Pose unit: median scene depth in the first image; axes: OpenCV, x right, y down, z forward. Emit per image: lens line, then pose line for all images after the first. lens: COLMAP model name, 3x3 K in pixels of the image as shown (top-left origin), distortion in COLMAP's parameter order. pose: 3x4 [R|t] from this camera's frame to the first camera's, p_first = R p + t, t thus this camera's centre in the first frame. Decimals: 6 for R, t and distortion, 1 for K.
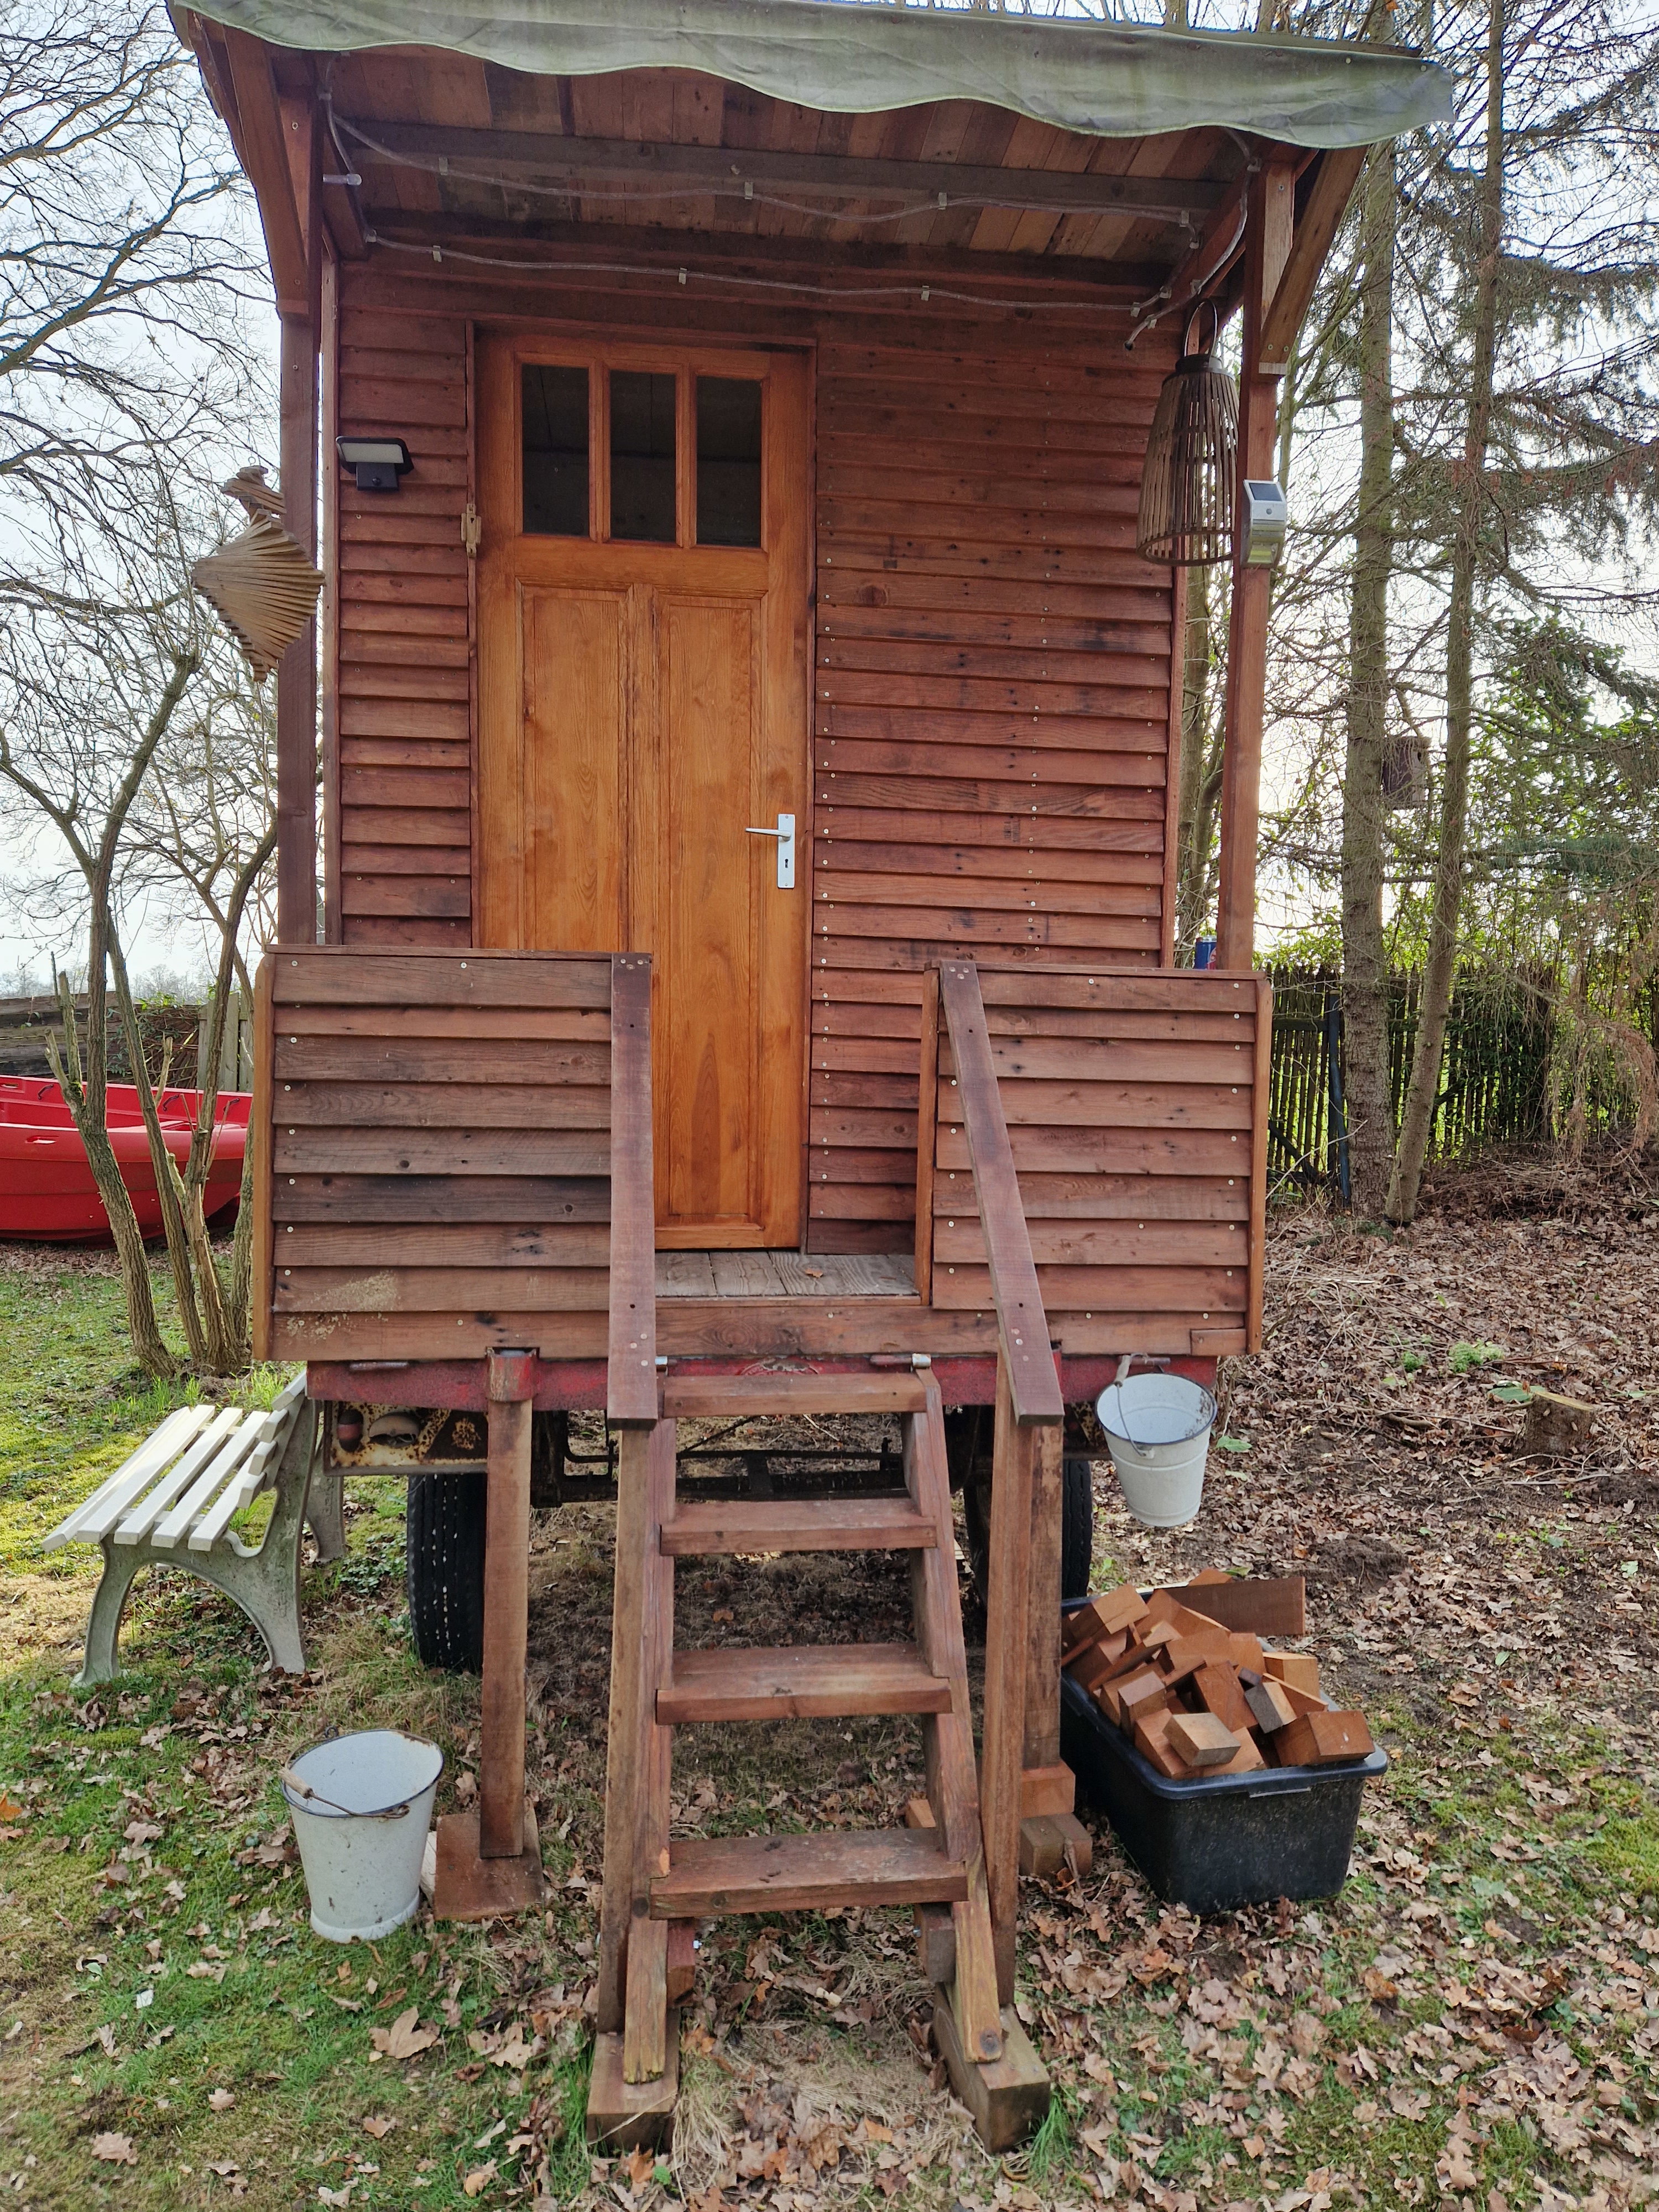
lens RADIAL K [[1474.9, 0, 830.7], [0, 1474.9, 1108.1], [0, 0, 1]] dist [0.065847, -0.054177]
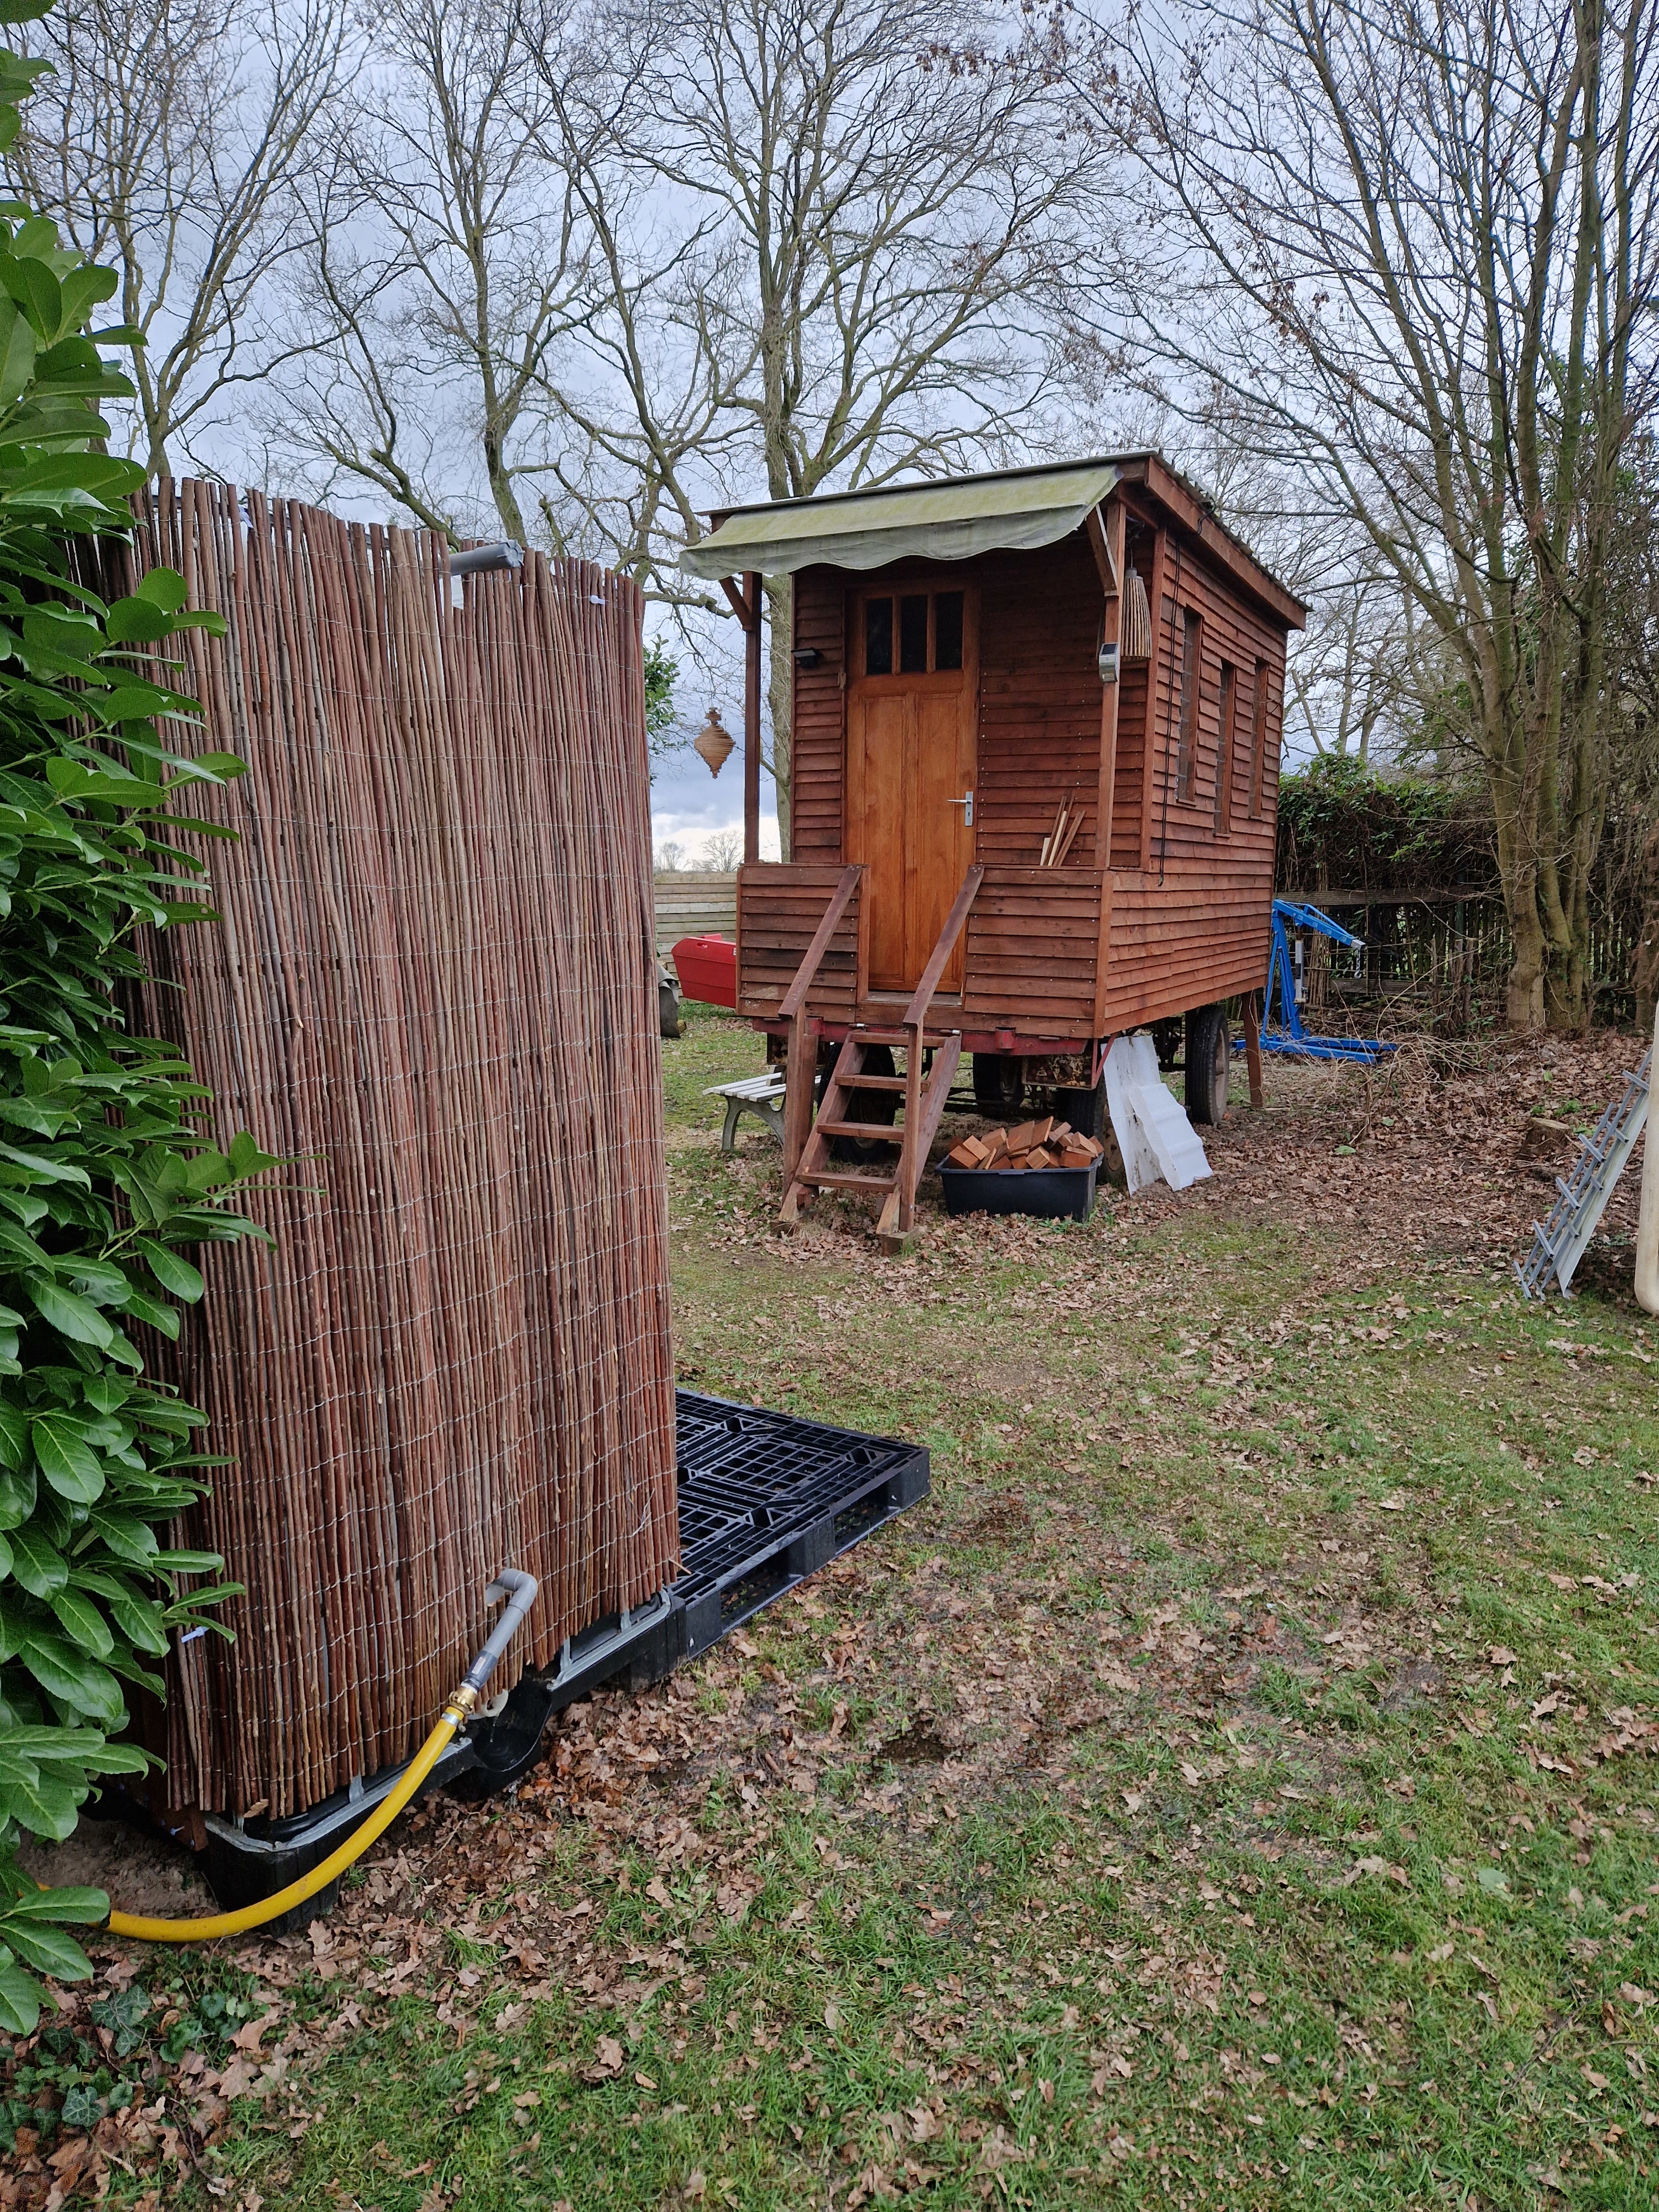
lens RADIAL K [[1474.9, 0, 827.4], [0, 1474.9, 1105.5], [0, 0, 1]] dist [0.065847, -0.054177]
pose [[0.816094, 0.081779, -0.572104, 1.092505], [-0.020204, 0.993370, 0.113176, 0.018002], [0.577567, -0.080804, 0.812335, -0.939025]]
